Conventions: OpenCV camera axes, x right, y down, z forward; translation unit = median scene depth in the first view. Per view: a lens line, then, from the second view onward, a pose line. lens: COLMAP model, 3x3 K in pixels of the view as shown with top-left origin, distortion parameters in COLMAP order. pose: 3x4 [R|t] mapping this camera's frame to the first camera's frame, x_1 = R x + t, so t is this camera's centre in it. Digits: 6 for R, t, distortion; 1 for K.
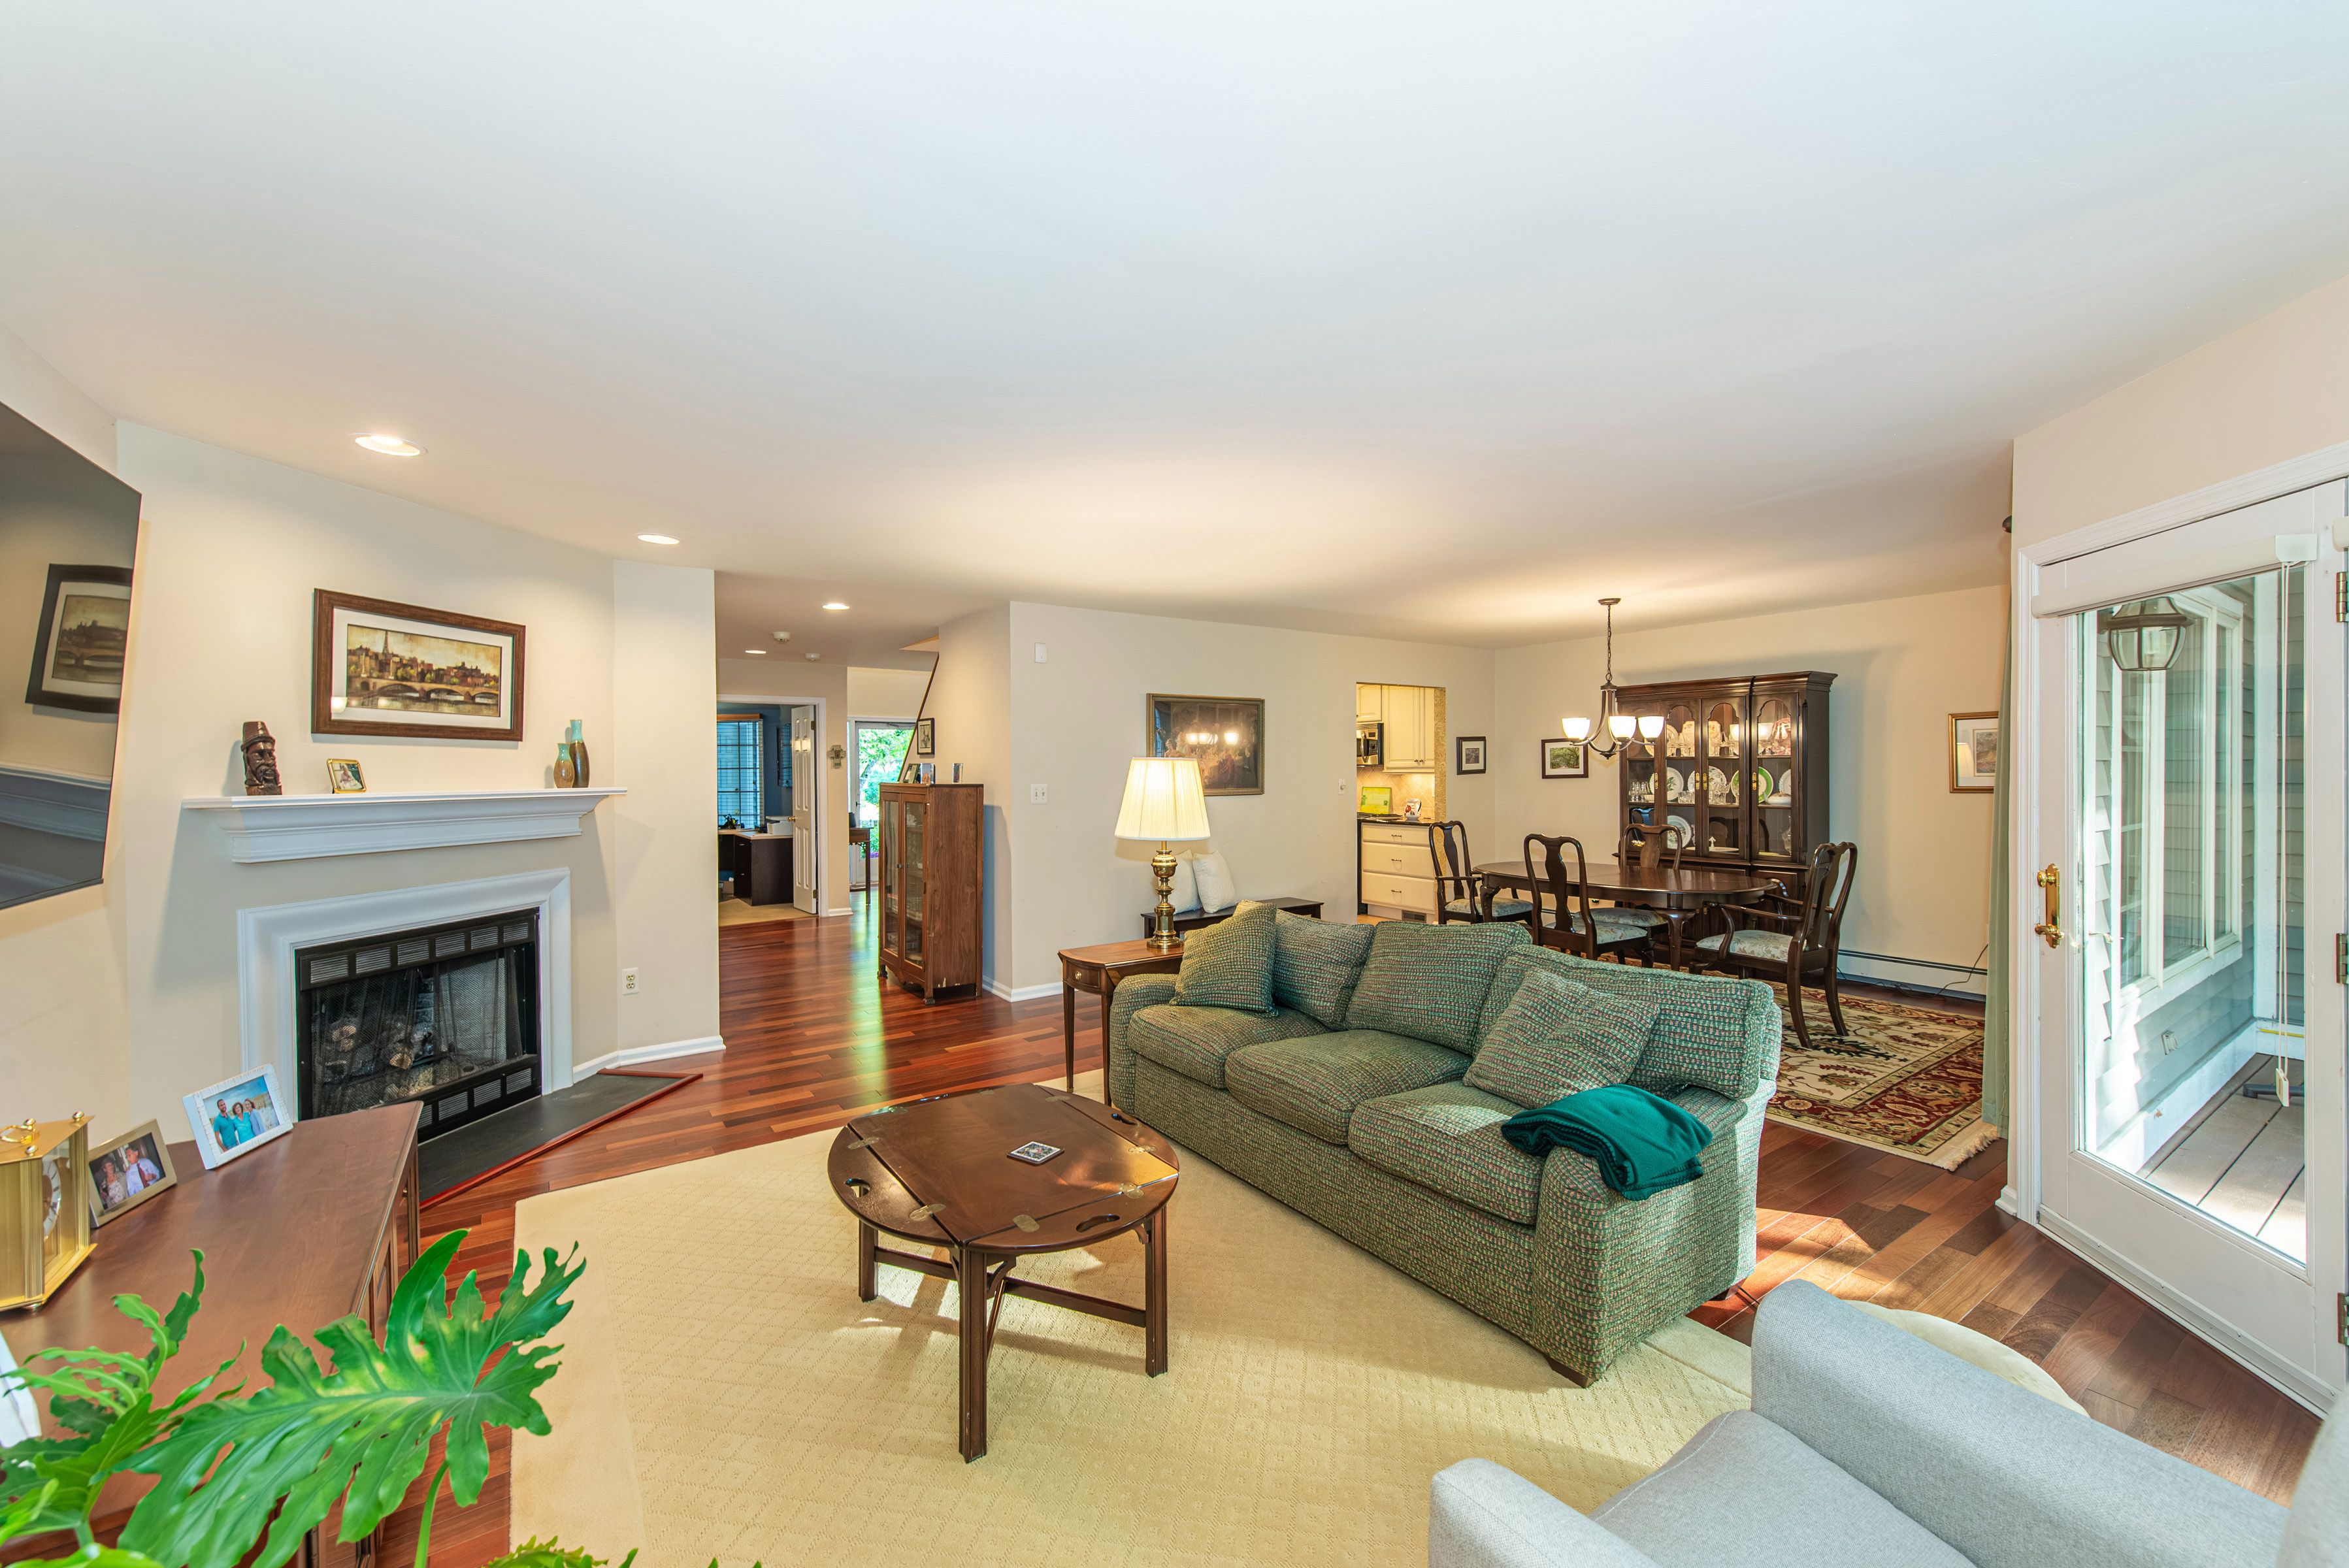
lens RADIAL K [[928.5, 0, 1167.6], [0, 928.5, 770.1], [0, 0, 1]] dist [0.015981, -0.000950]
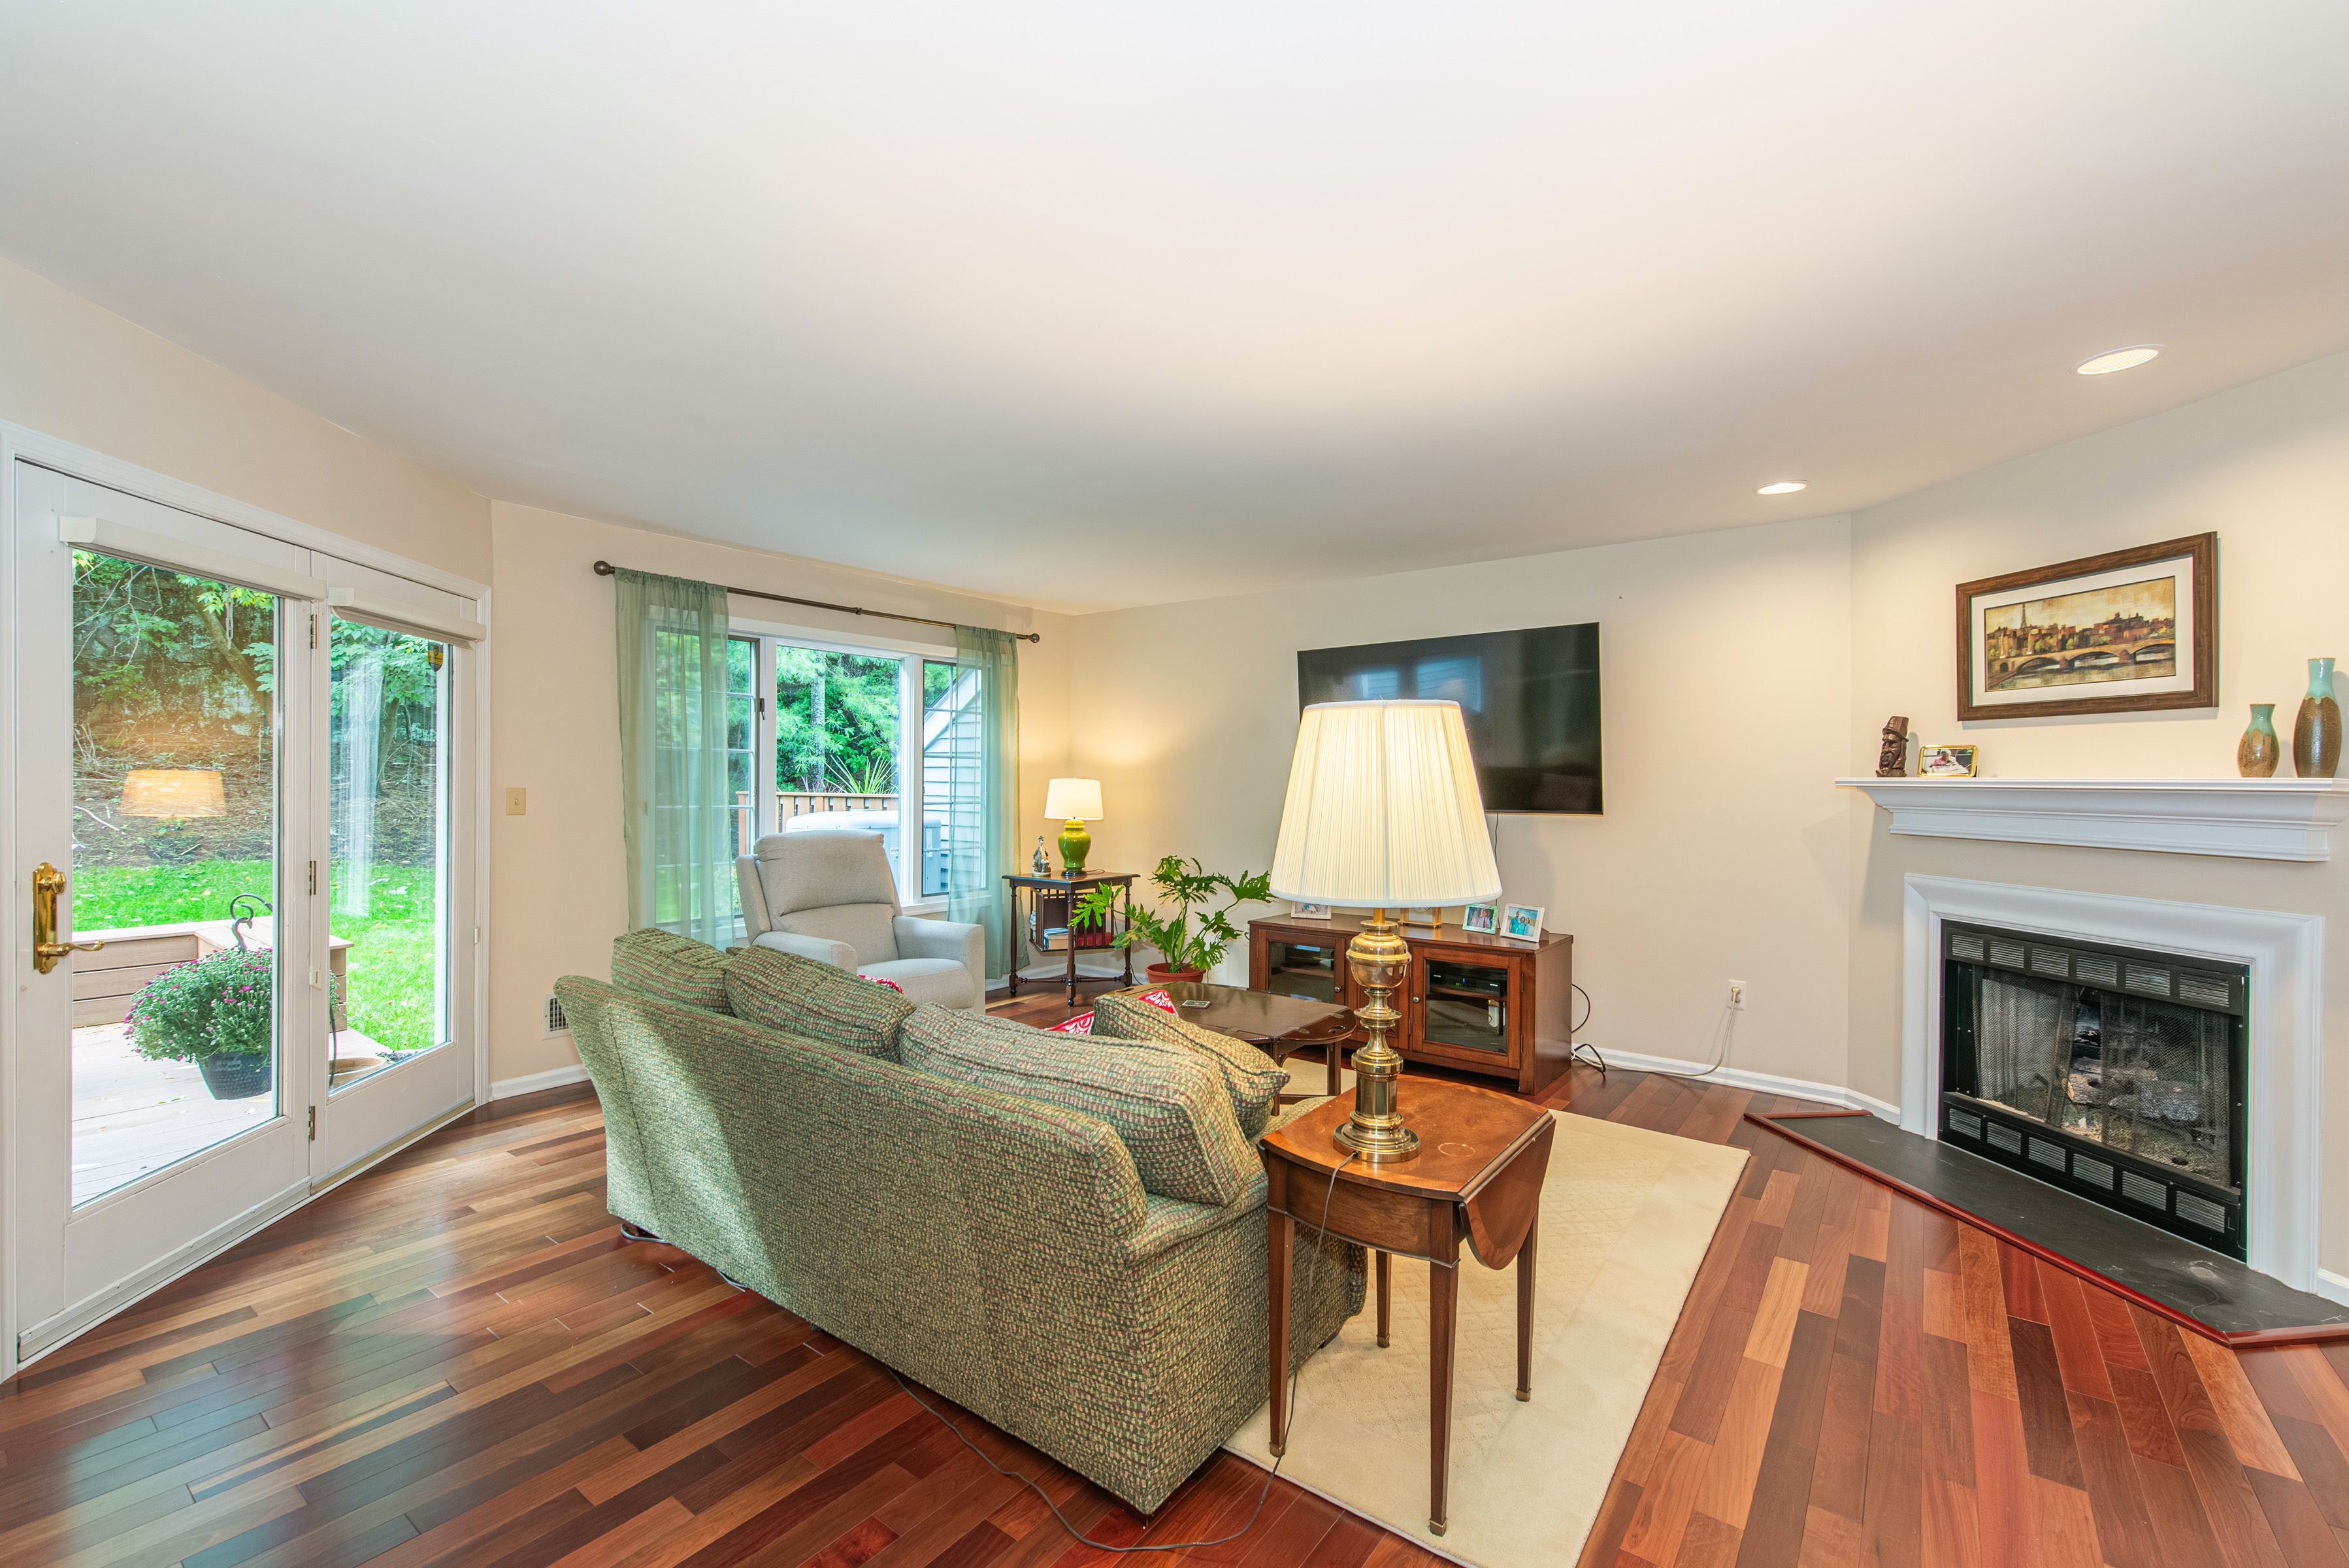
lens RADIAL K [[996.5, 0, 1180.8], [0, 996.5, 787.2], [0, 0, 1]] dist [0.011178, -0.000274]
pose [[-0.944659, 0.003380, -0.328035, 0.253724], [-0.000149, 0.999942, 0.010732, 0.020079], [0.328053, 0.010187, -0.944605, 1.534224]]
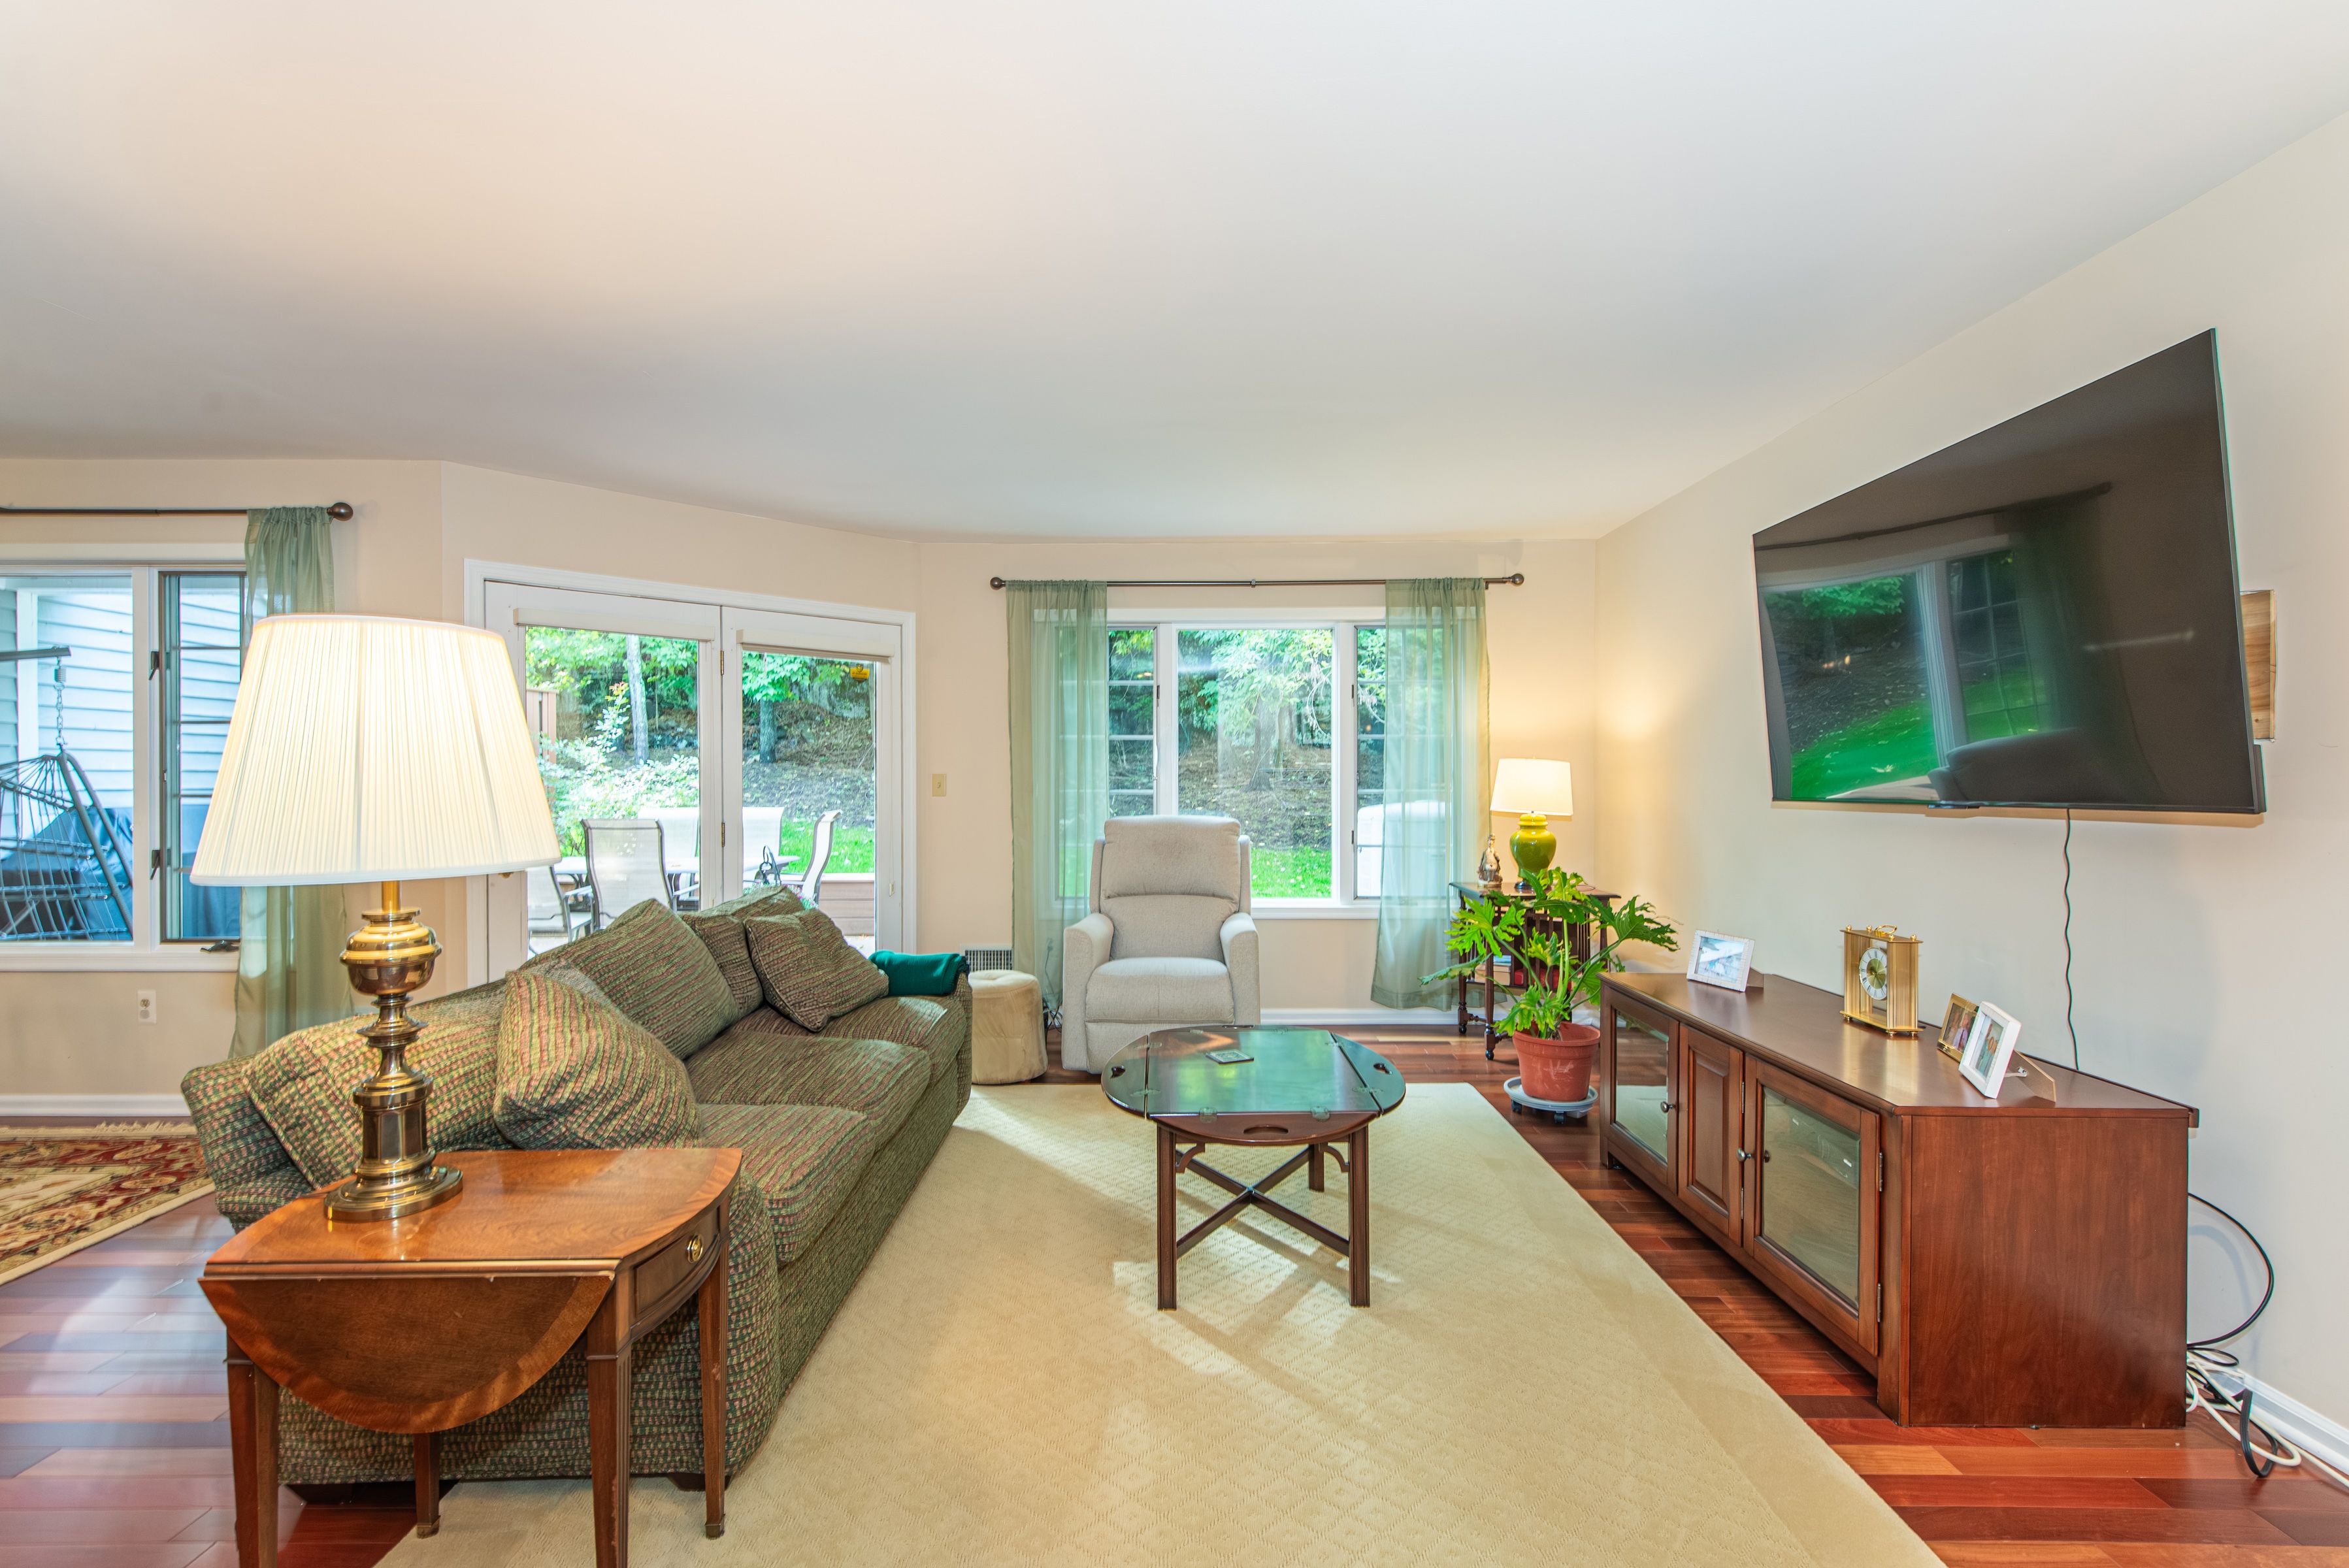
lens RADIAL K [[1071.8, 0, 1157.6], [0, 1071.8, 783.8], [0, 0, 1]] dist [0.015672, -0.001513]
pose [[-0.825884, 0.006423, 0.563803, -0.487515], [0.008849, 0.999960, 0.001571, 0.047255], [-0.563770, 0.006287, -0.825908, 1.276418]]
